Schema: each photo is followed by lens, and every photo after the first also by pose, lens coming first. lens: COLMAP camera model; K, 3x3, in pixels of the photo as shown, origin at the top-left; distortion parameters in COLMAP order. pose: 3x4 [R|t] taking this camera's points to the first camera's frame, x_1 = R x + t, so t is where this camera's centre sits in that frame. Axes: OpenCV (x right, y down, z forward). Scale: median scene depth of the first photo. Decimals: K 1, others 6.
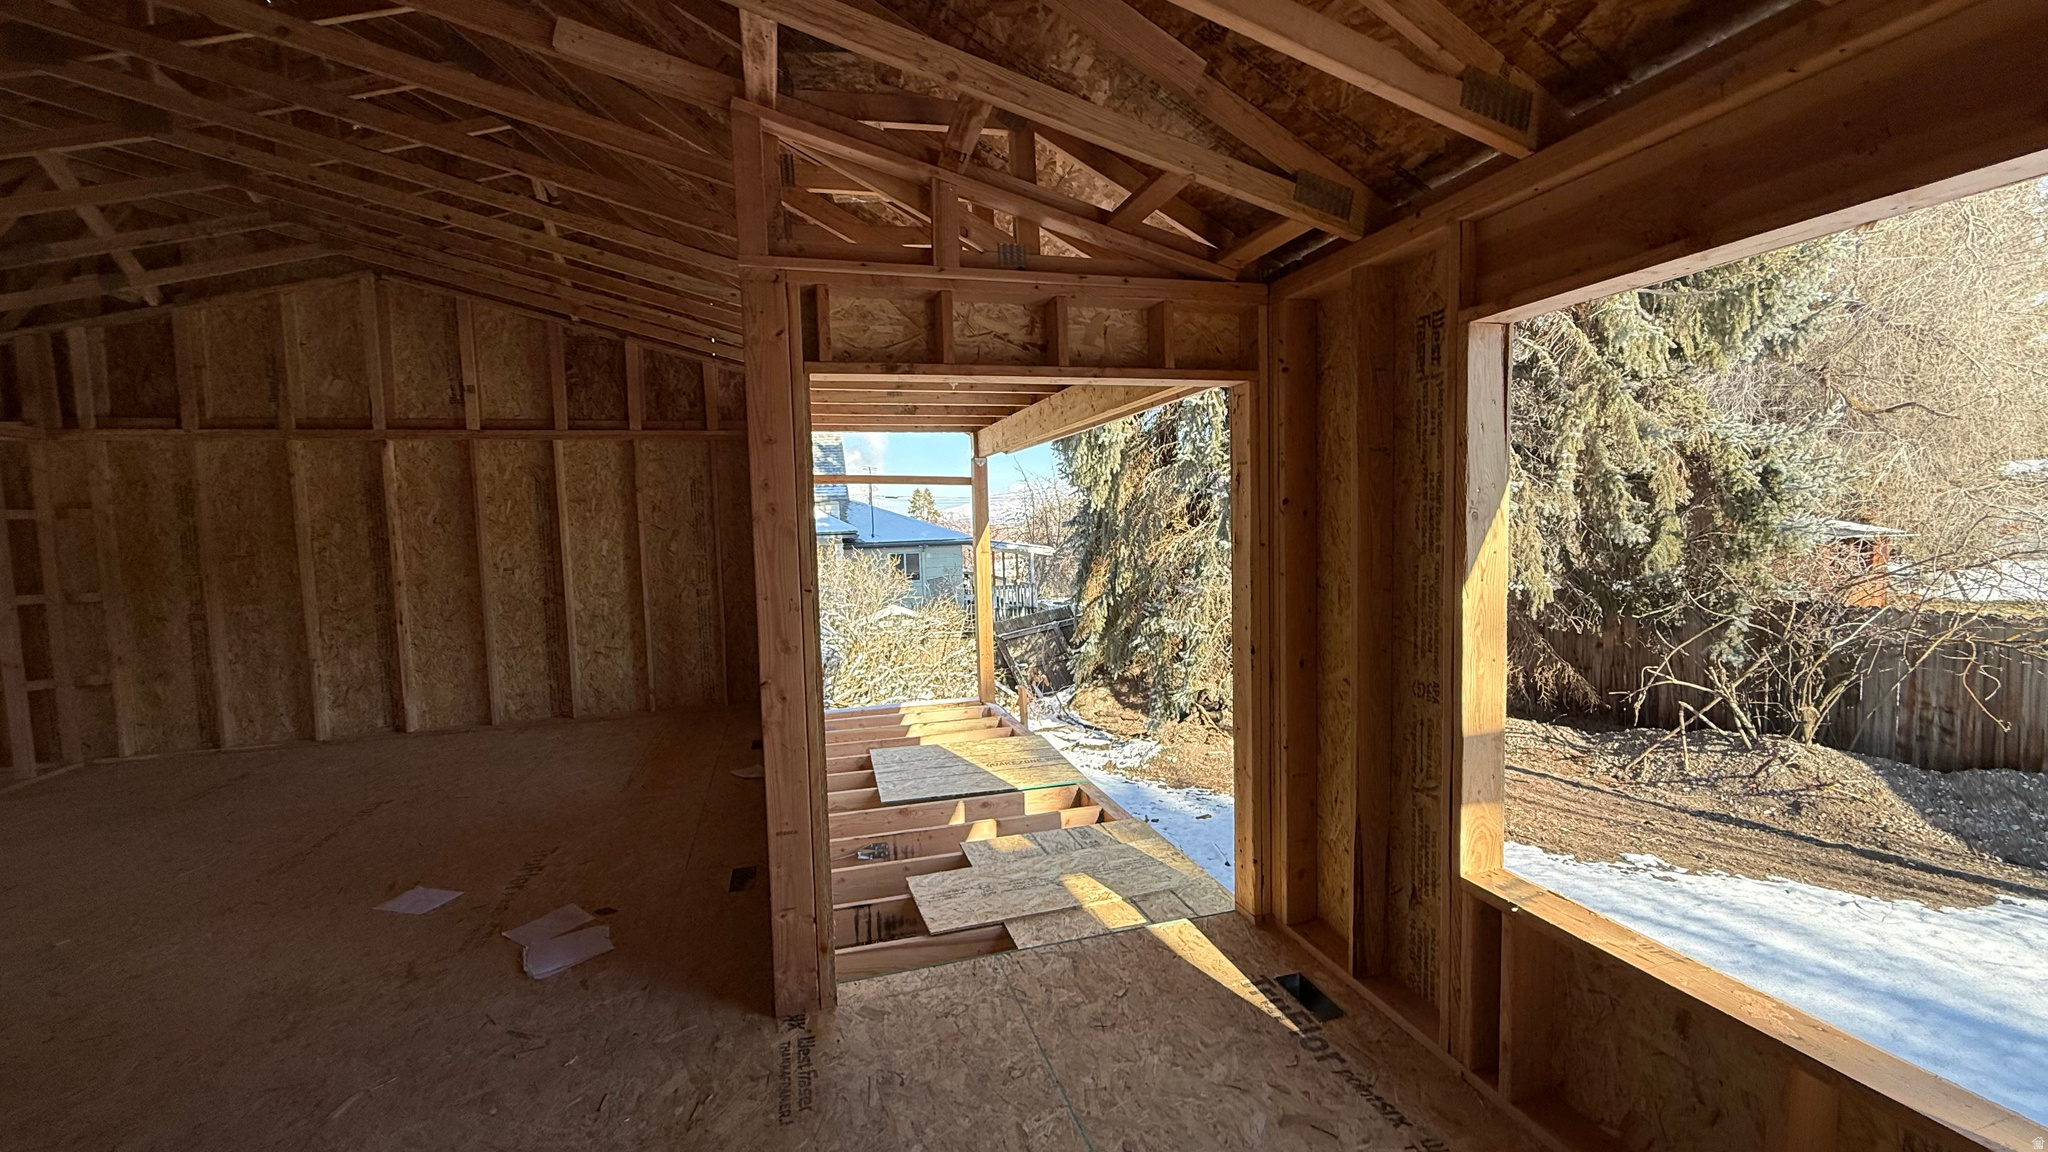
lens RADIAL K [[810.7, 0, 1015.8], [0, 810.7, 578.5], [0, 0, 1]] dist [-0.000938, -0.000722]
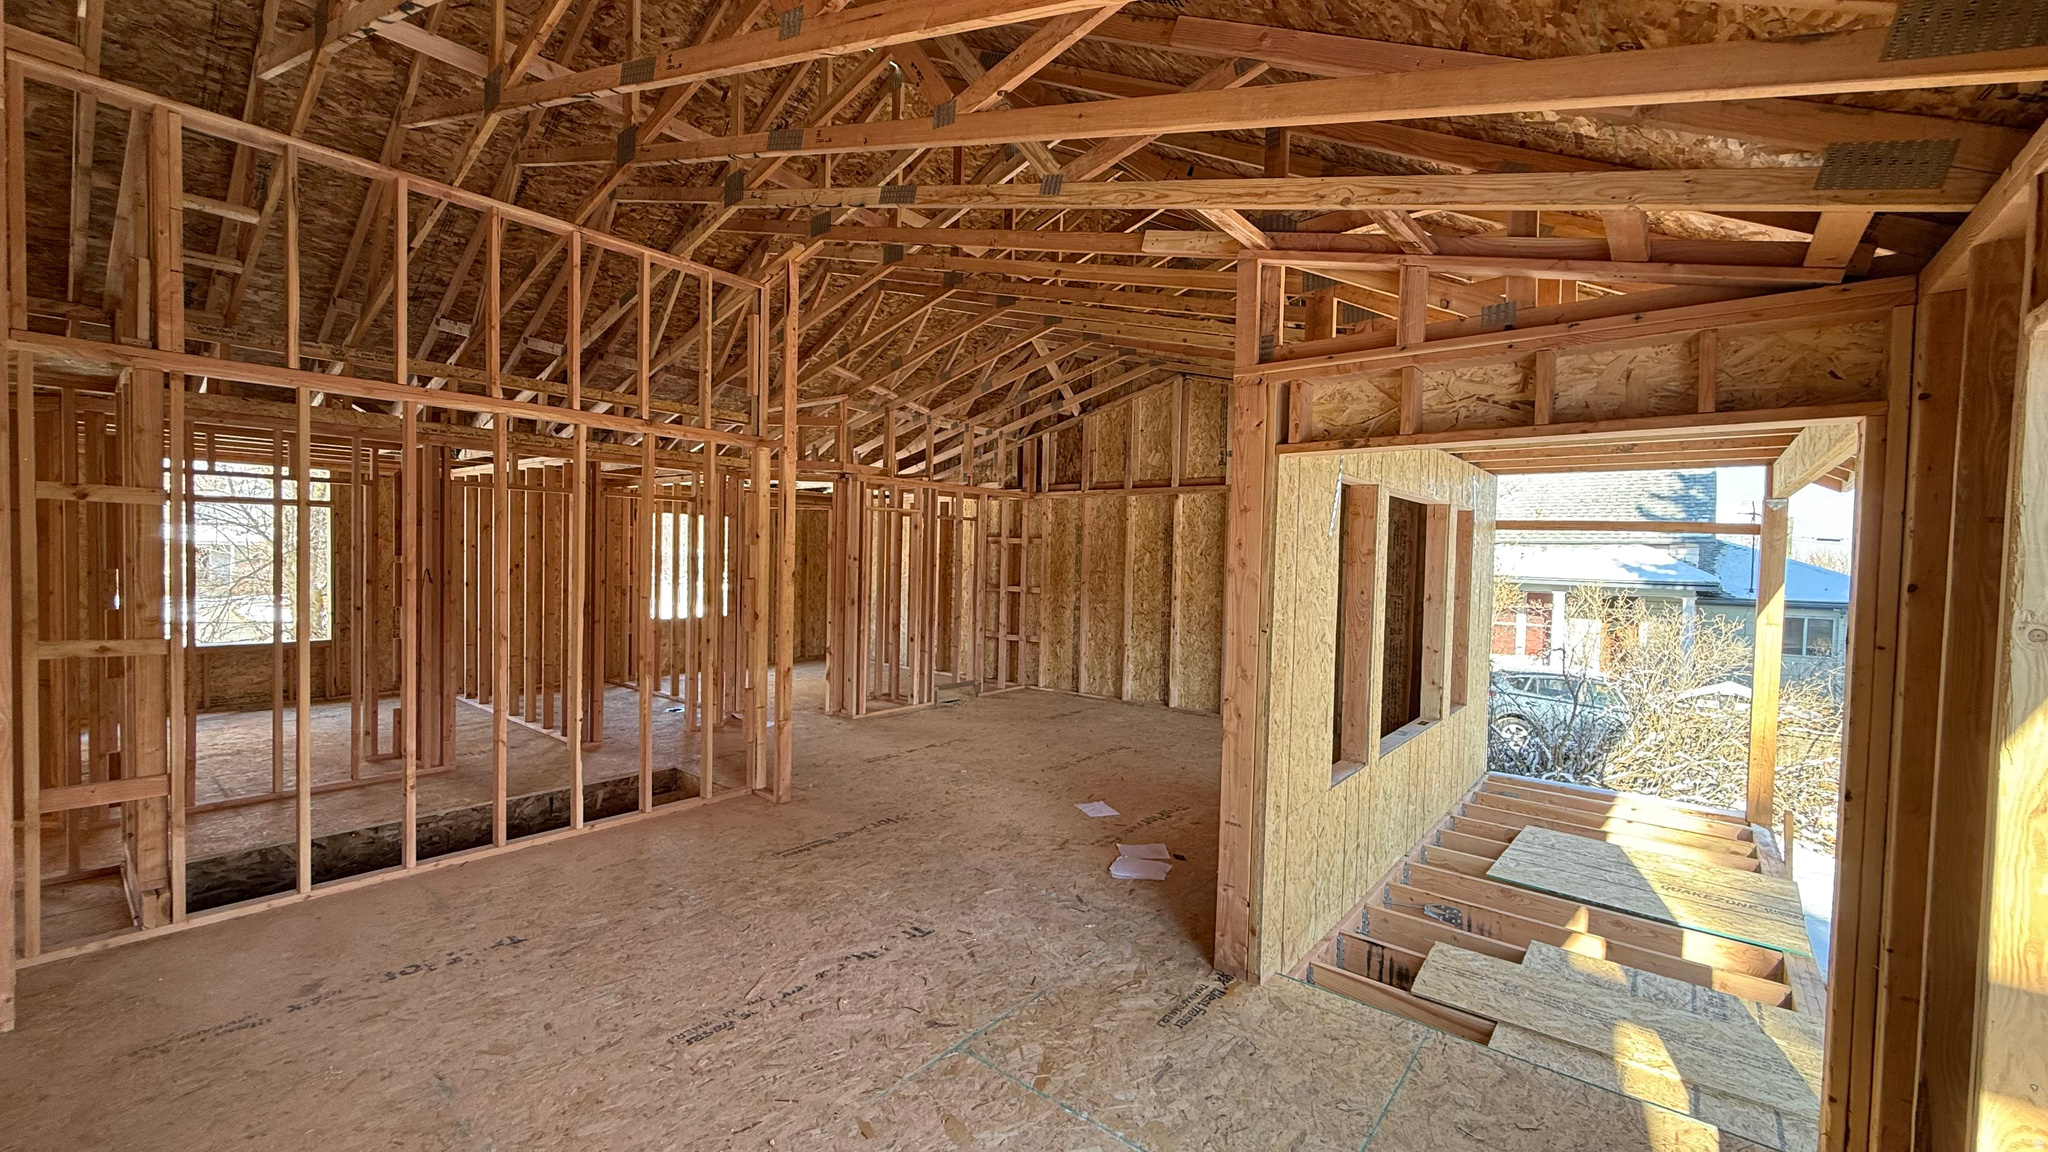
lens RADIAL K [[810.7, 0, 1019.1], [0, 810.7, 577.6], [0, 0, 1]] dist [-0.000938, -0.000722]
pose [[0.564596, 0.065275, -0.822782, 0.243410], [-0.098716, 0.995053, 0.011203, -0.019564], [0.819443, 0.074897, 0.568246, -0.000474]]
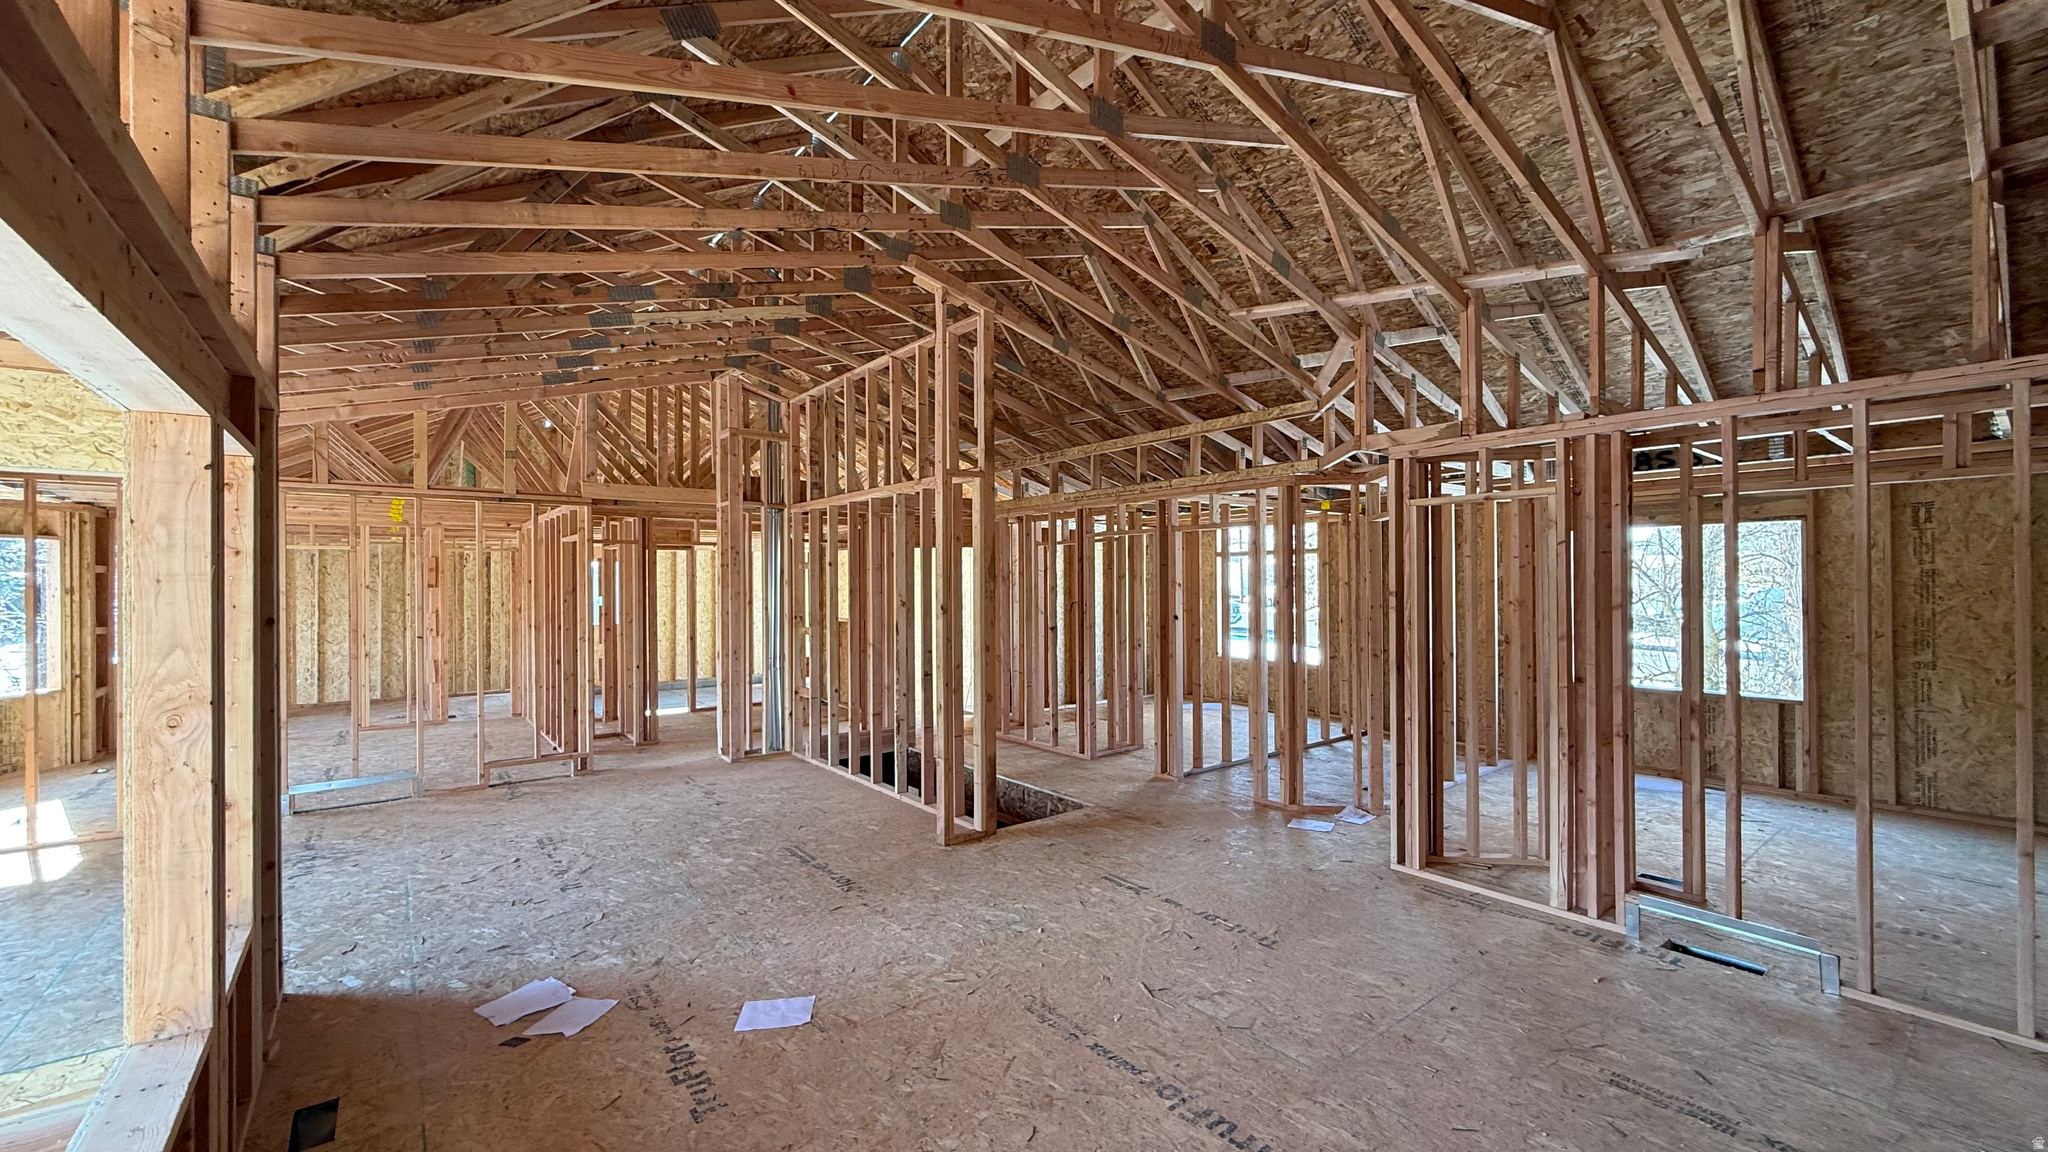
lens RADIAL K [[810.7, 0, 1020.0], [0, 810.7, 578.3], [0, 0, 1]] dist [-0.000938, -0.000722]
pose [[-0.926339, 0.031038, -0.375410, -0.416815], [0.003341, 0.997237, 0.074206, -0.084529], [0.376676, 0.067486, -0.923883, 1.176434]]
